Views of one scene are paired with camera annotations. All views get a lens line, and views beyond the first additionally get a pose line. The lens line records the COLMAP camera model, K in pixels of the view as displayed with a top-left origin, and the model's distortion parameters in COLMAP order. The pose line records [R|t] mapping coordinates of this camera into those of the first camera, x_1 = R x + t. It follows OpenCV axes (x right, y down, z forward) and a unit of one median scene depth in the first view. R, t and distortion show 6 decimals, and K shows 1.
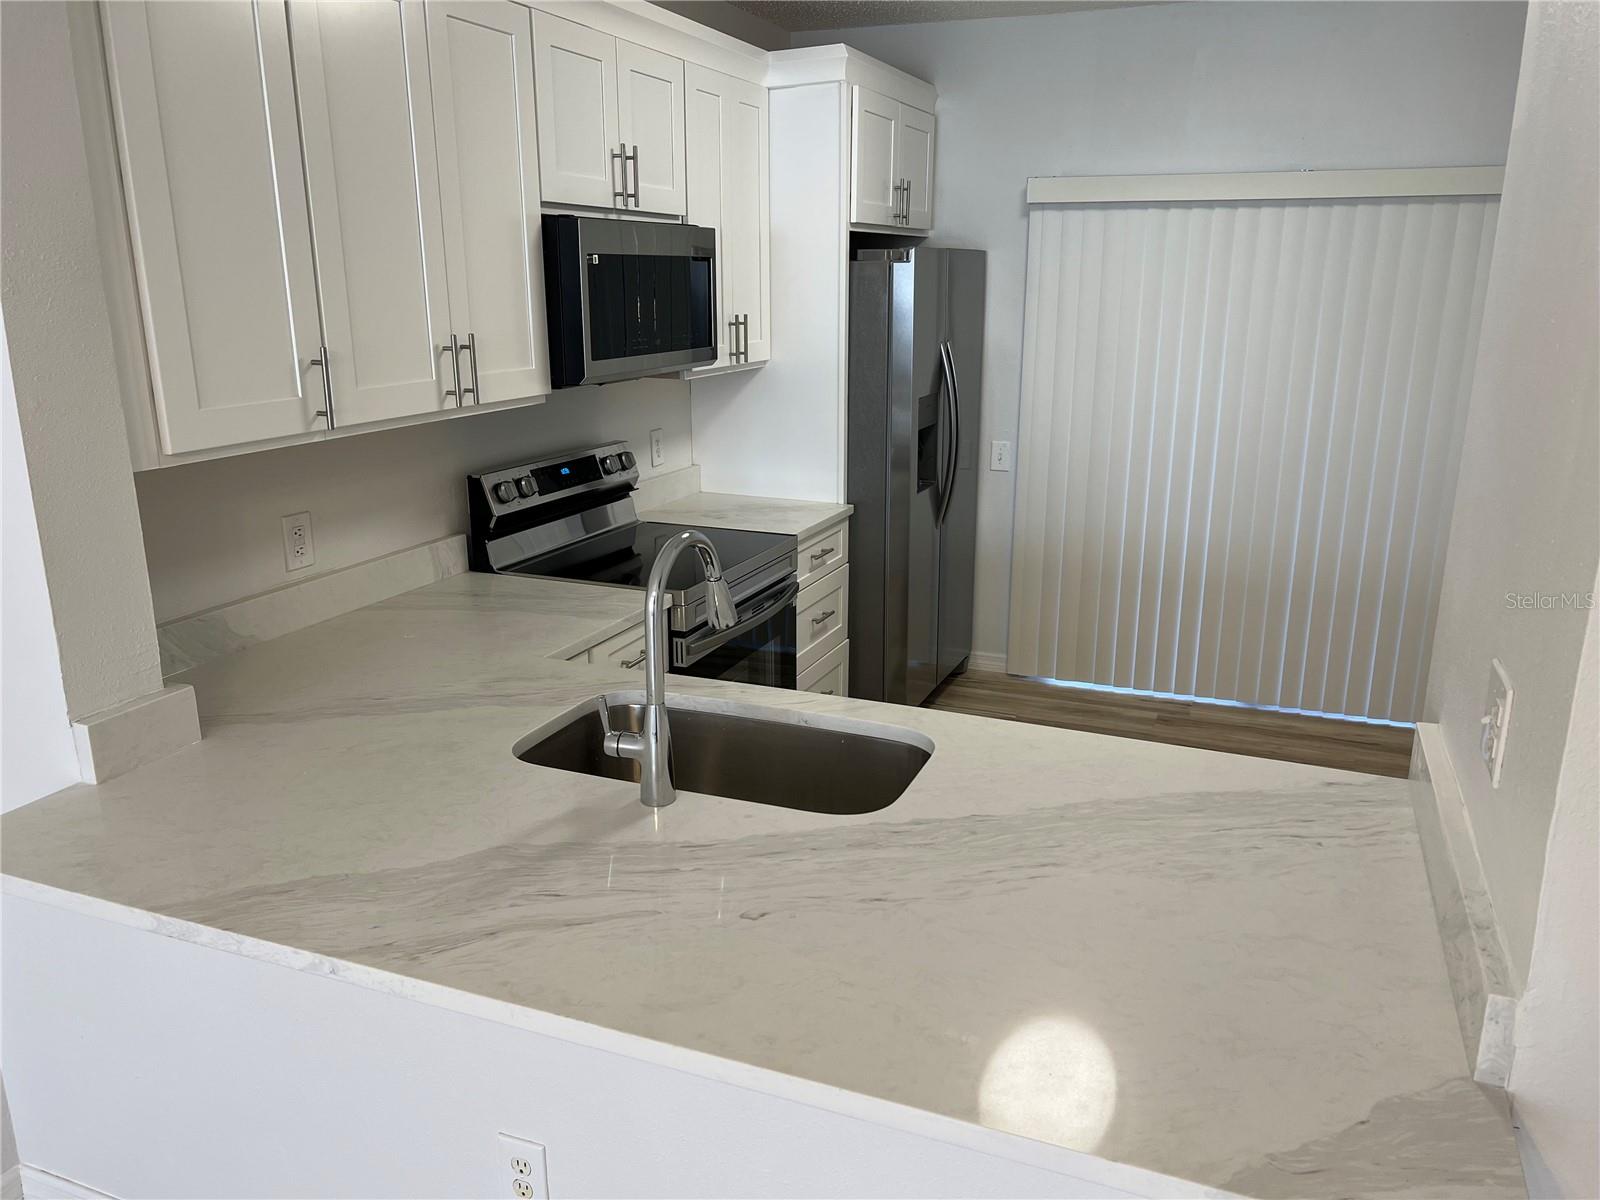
lens RADIAL K [[1194.5, 0, 804.3], [0, 1194.5, 596.6], [0, 0, 1]] dist [0.070706, -0.091027]
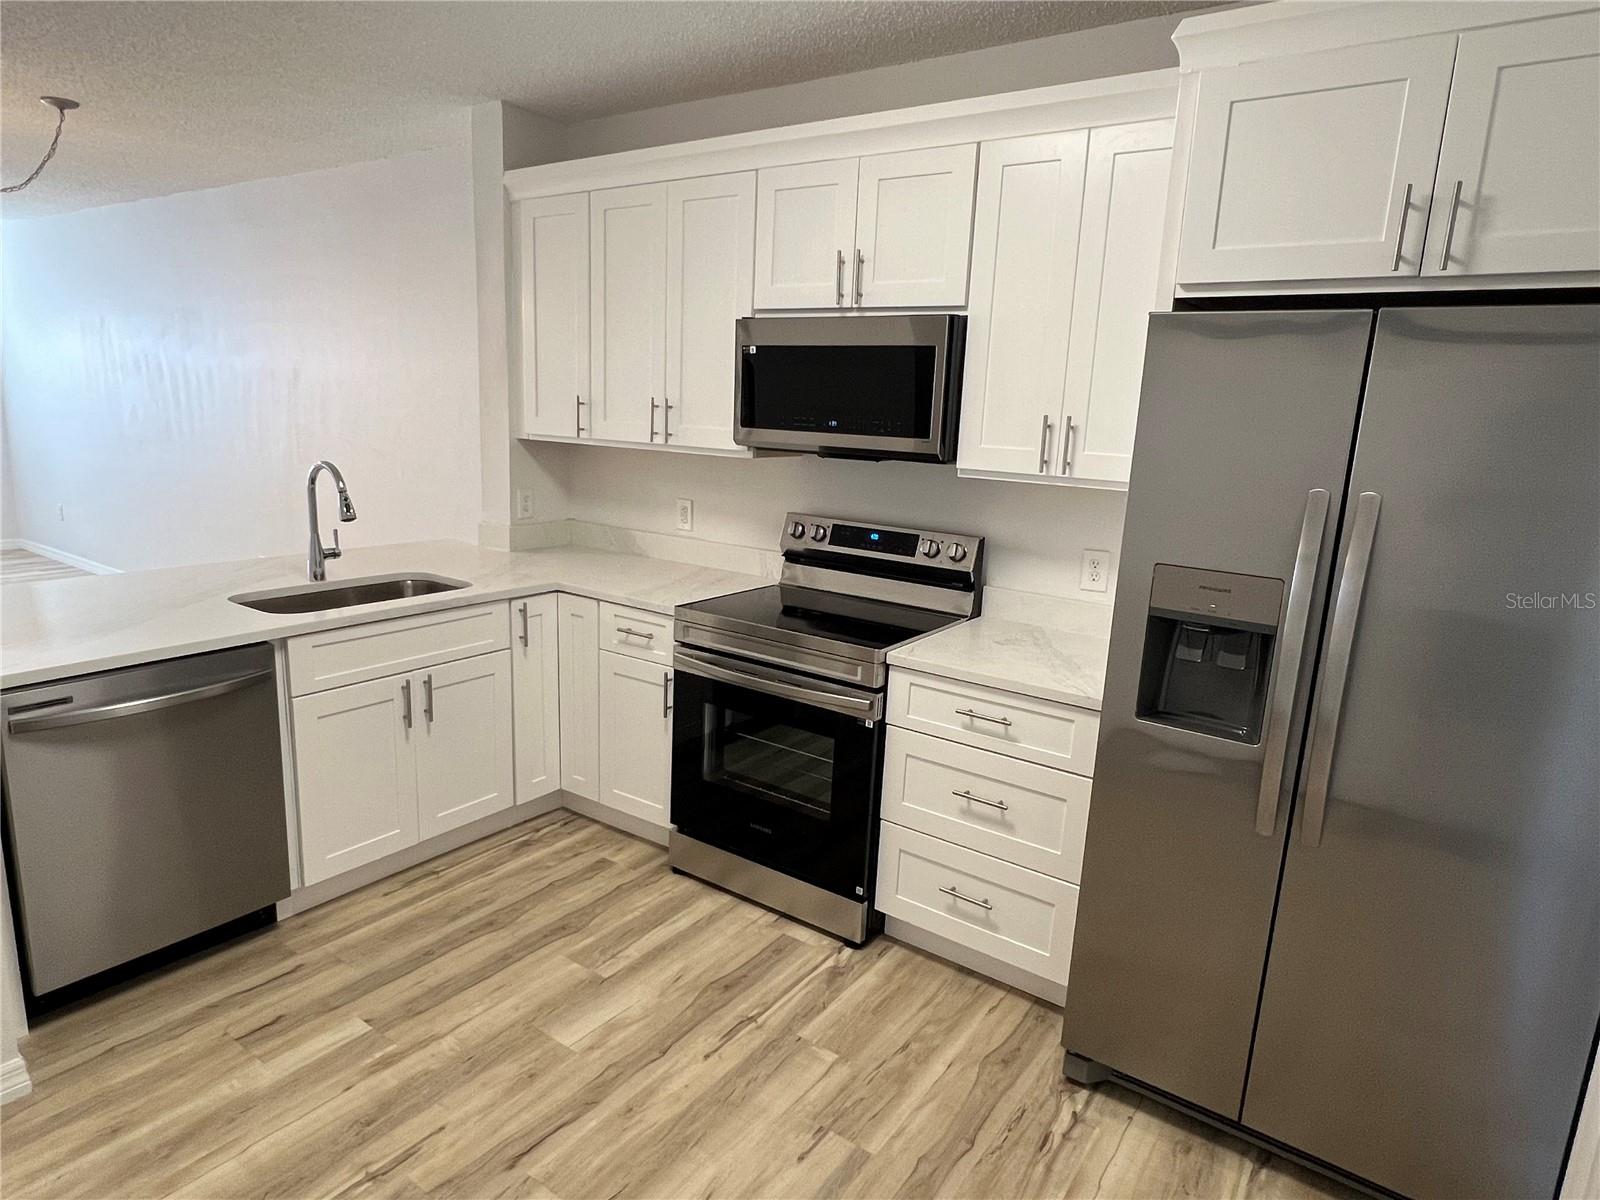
lens RADIAL K [[941.6, 0, 797.6], [0, 941.6, 610.5], [0, 0, 1]] dist [-0.000267, 0.000055]
pose [[-0.220063, 0.202205, -0.954298, 0.751071], [-0.294939, 0.918701, 0.262676, -0.274994], [0.929830, 0.339265, -0.142534, 1.163024]]
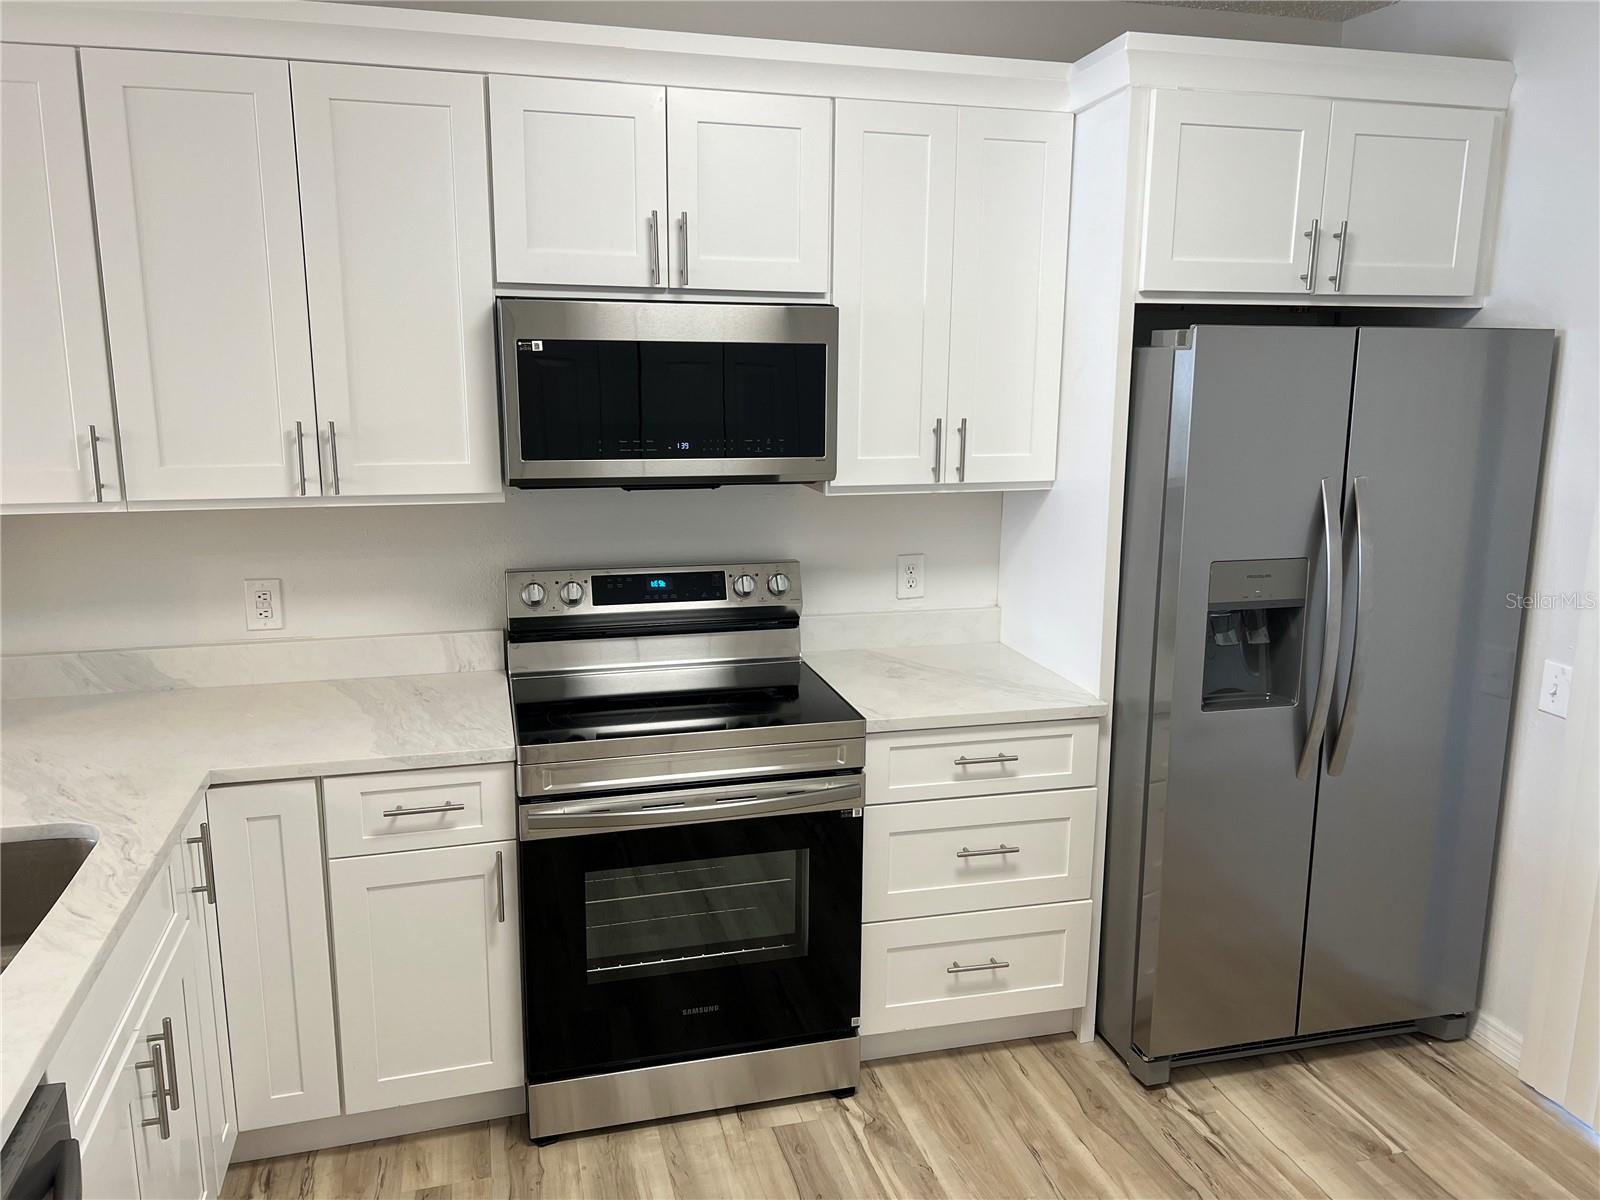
lens RADIAL K [[1194.5, 0, 804.3], [0, 1194.5, 596.6], [0, 0, 1]] dist [0.070706, -0.091027]
pose [[0.613643, 0.162706, -0.772638, 0.581208], [-0.213999, 0.976185, 0.035608, -0.160400], [0.760030, 0.143494, 0.633848, 0.567909]]
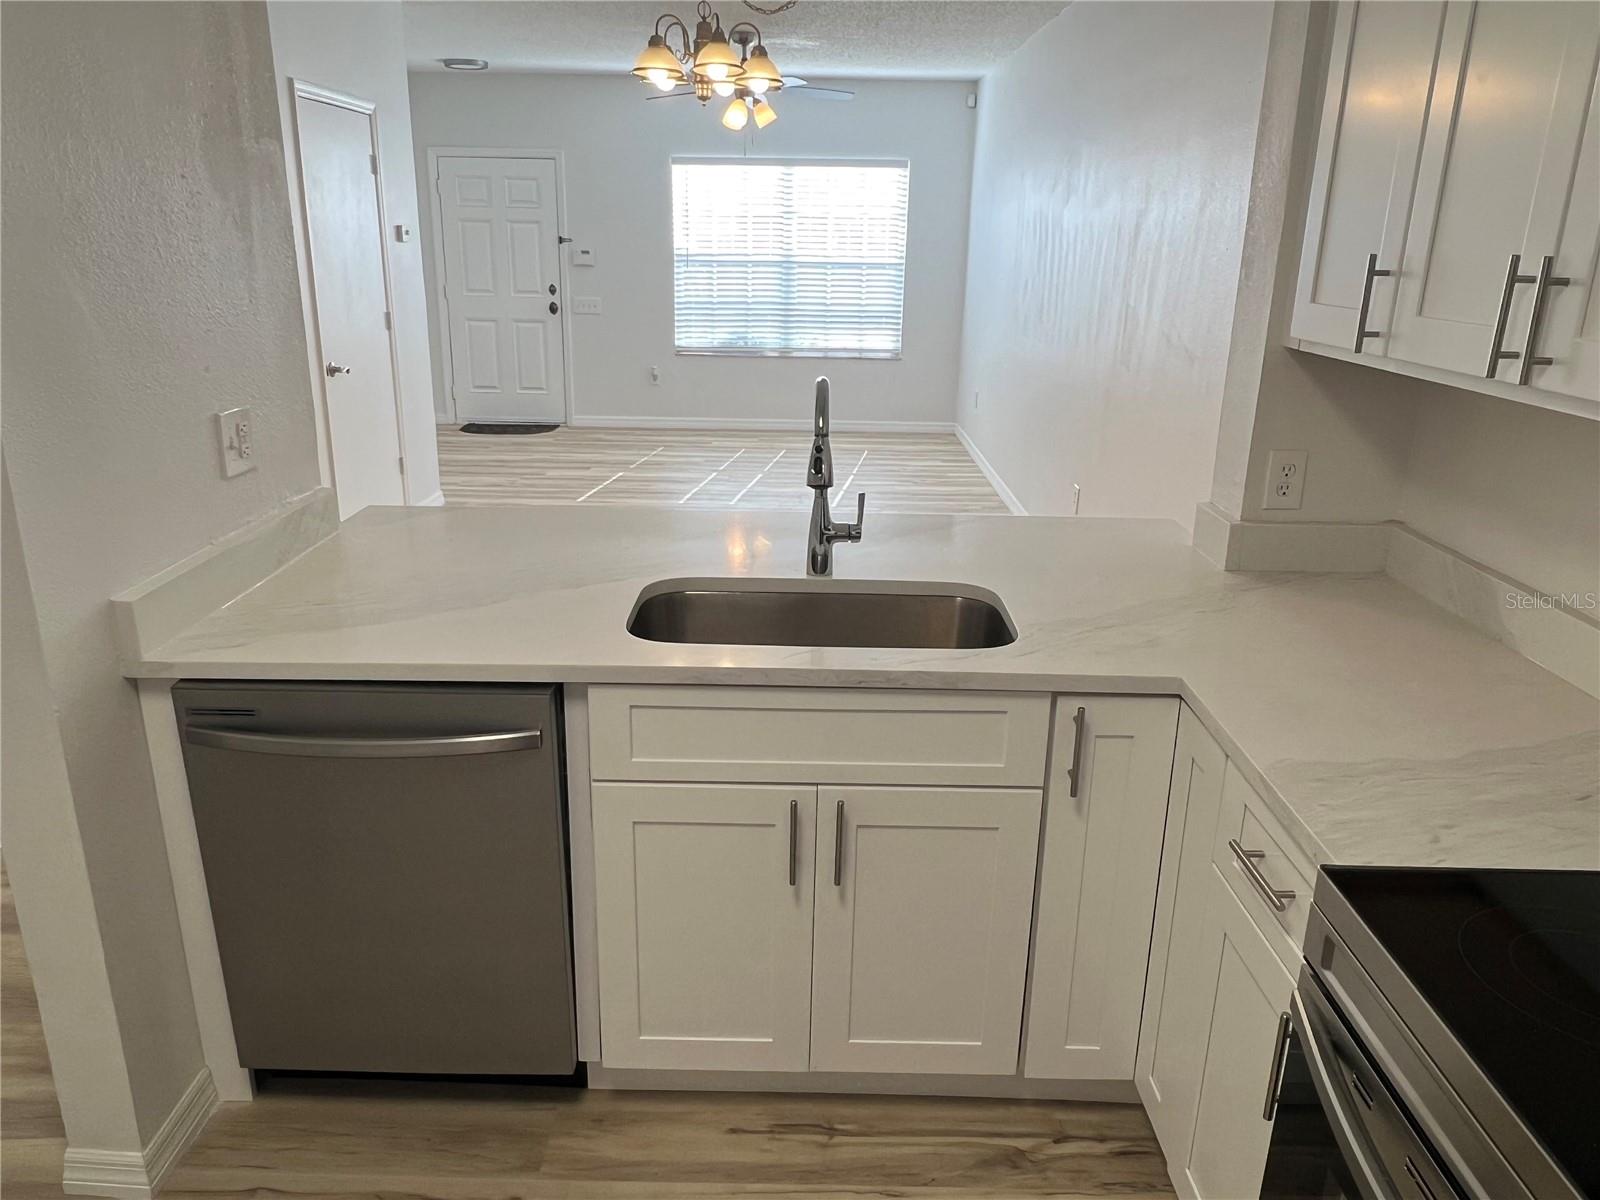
lens RADIAL K [[1137.7, 0, 800.0], [0, 1137.7, 600.0], [0, 0, 1]] dist [0.003508, 0.006862]
pose [[-0.929032, 0.100352, -0.356129, 0.197434], [-0.111109, 0.842426, 0.527232, -0.262395], [0.352921, 0.529384, -0.771491, 1.107972]]
